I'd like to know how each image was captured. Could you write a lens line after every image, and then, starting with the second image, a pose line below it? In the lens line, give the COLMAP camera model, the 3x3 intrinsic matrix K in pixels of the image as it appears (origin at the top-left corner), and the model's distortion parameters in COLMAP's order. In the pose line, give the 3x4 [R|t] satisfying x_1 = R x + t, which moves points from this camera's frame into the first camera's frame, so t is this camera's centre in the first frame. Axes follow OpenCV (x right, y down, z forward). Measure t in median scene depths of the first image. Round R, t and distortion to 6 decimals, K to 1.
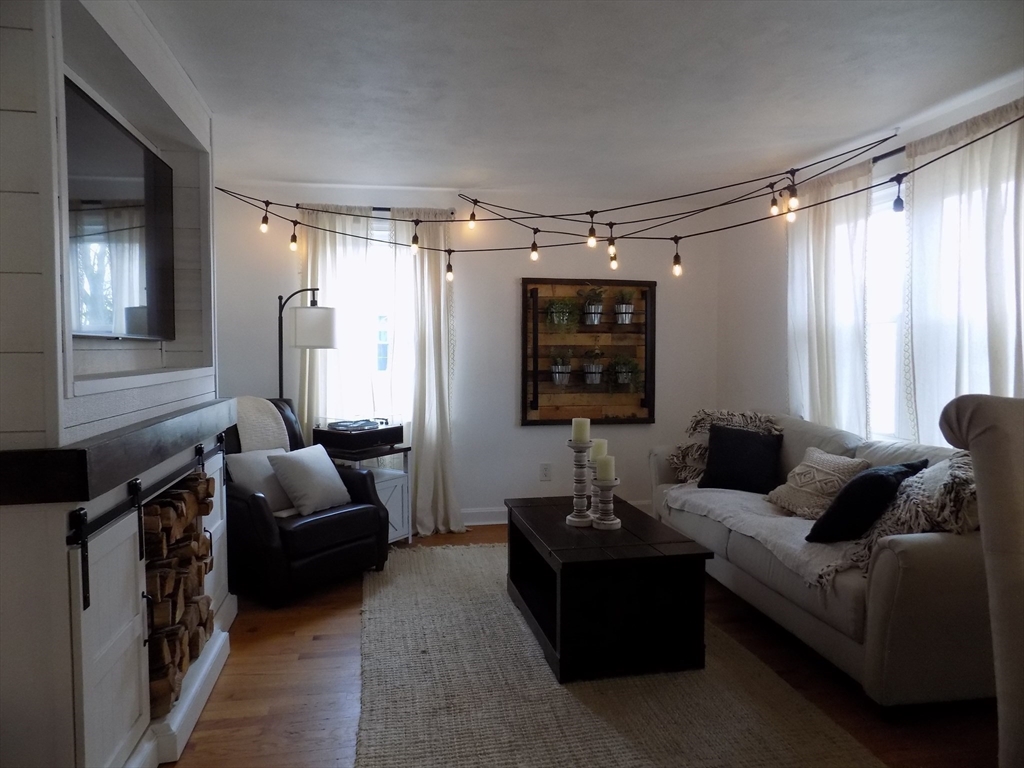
lens RADIAL K [[693.5, 0, 508.5], [0, 693.5, 376.2], [0, 0, 1]] dist [-0.066110, 0.065547]
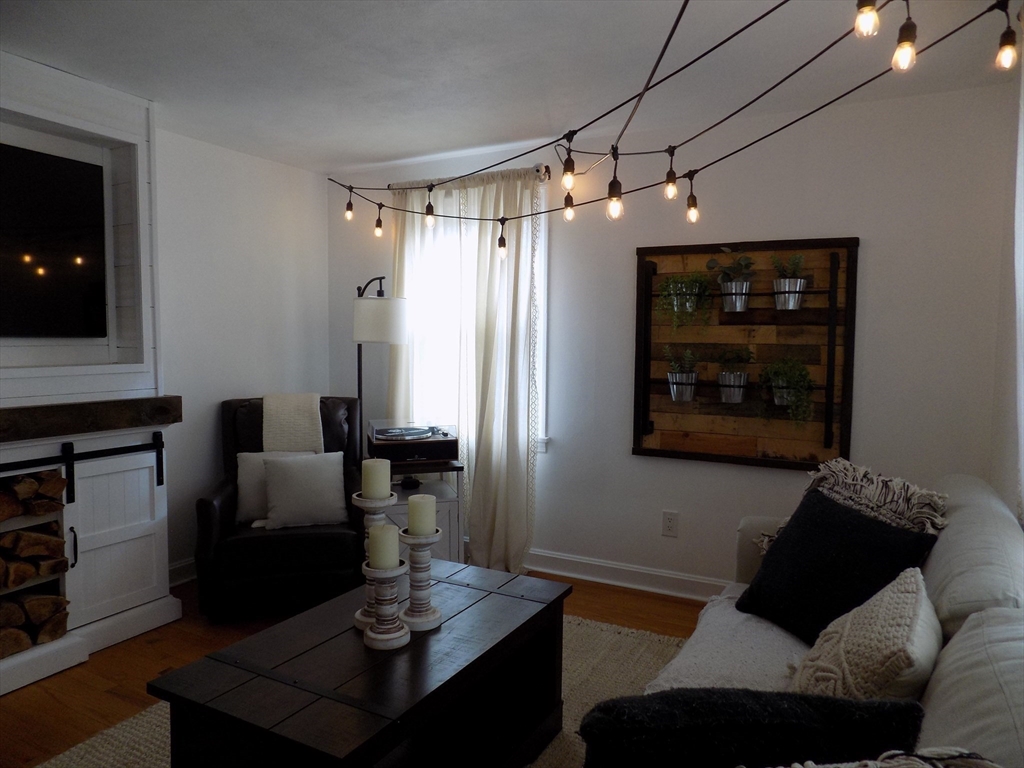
lens RADIAL K [[693.5, 0, 513.0], [0, 693.5, 375.7], [0, 0, 1]] dist [-0.066110, 0.065547]
pose [[0.771723, 0.041092, -0.634630, 0.401457], [-0.032767, 0.999154, 0.024850, -0.025630], [0.635115, 0.001618, 0.772416, 0.393264]]
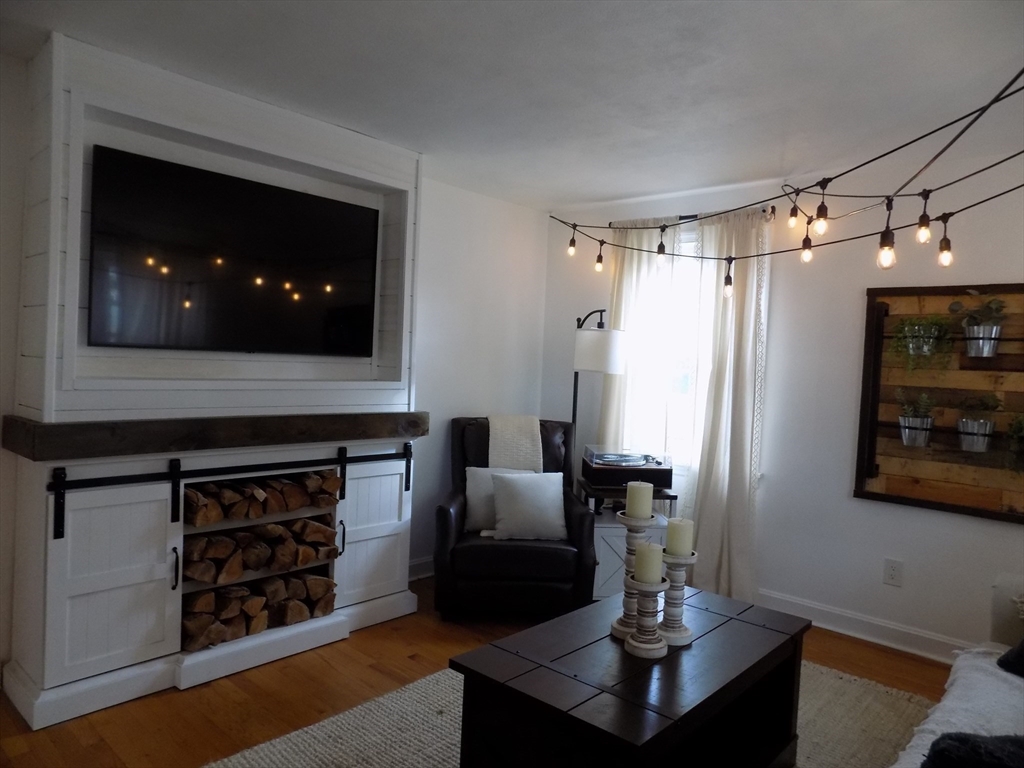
lens RADIAL K [[693.5, 0, 513.0], [0, 693.5, 376.4], [0, 0, 1]] dist [-0.066110, 0.065547]
pose [[0.603717, 0.048330, -0.795732, 0.383450], [-0.079741, 0.996816, 0.000044, -0.025054], [0.793200, 0.063425, 0.605649, 0.314822]]
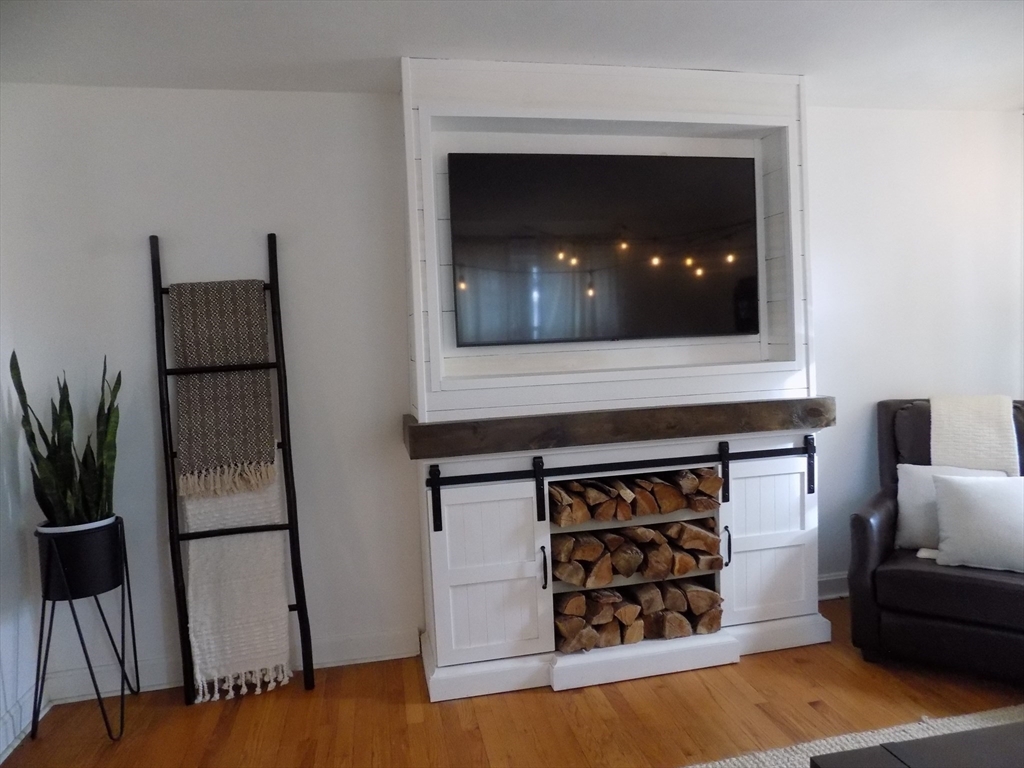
lens RADIAL K [[693.5, 0, 511.8], [0, 693.5, 376.2], [0, 0, 1]] dist [-0.066110, 0.065547]
pose [[0.014162, 0.062664, -0.997934, 0.320310], [0.000629, 0.998034, 0.062679, -0.034709], [0.999900, -0.001515, 0.014094, 0.413185]]
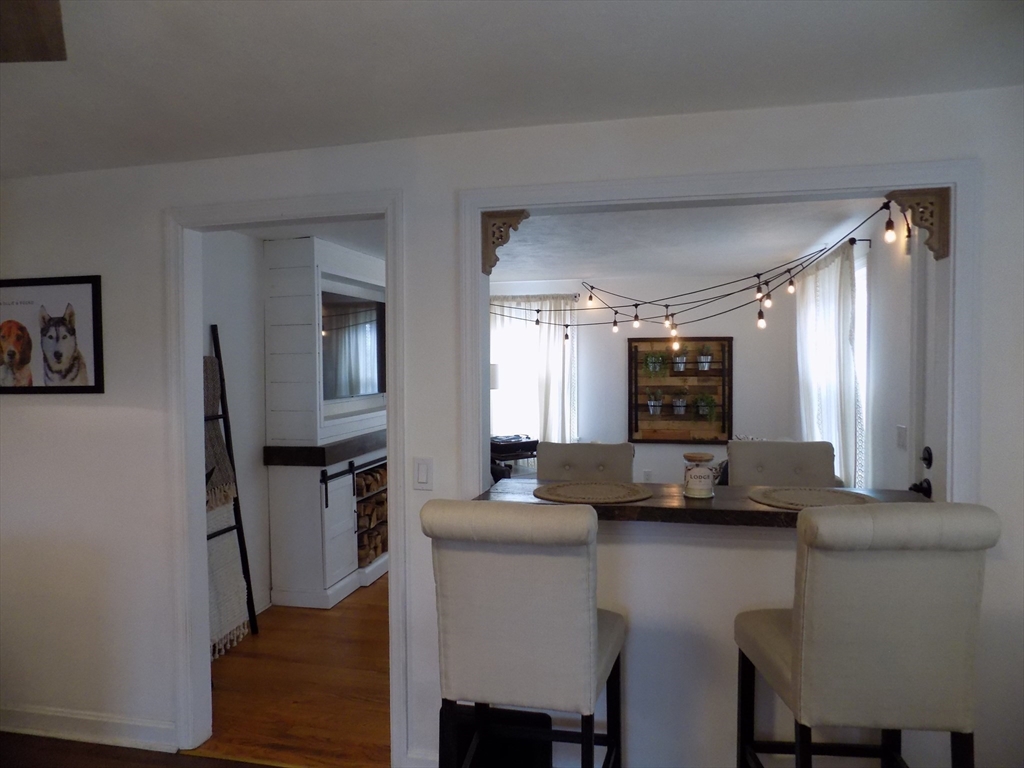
lens RADIAL K [[693.5, 0, 508.1], [0, 693.5, 381.5], [0, 0, 1]] dist [-0.066110, 0.065547]
pose [[0.912419, 0.001689, -0.409255, 0.398059], [-0.004354, 0.999975, -0.005580, -0.047783], [0.409235, 0.006873, 0.912403, -0.410145]]
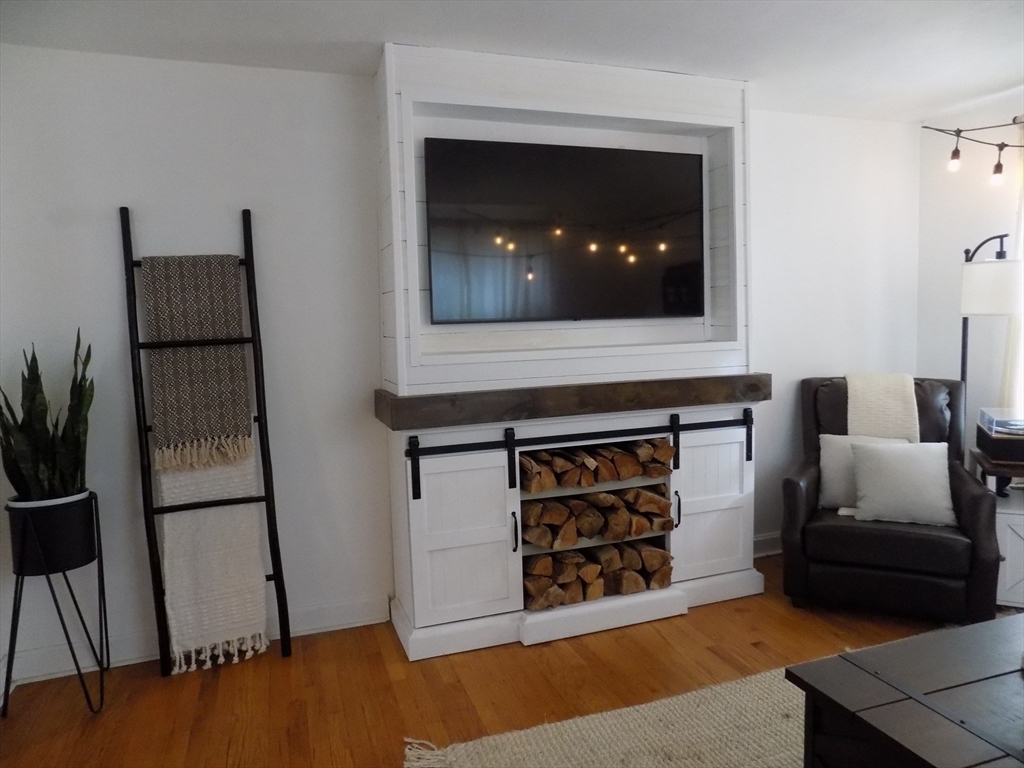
lens RADIAL K [[693.5, 0, 511.4], [0, 693.5, 376.3], [0, 0, 1]] dist [-0.066110, 0.065547]
pose [[0.145162, 0.083961, -0.985839, 0.351347], [-0.013546, 0.996468, 0.082871, -0.028402], [0.989315, 0.001325, 0.145787, 0.355715]]
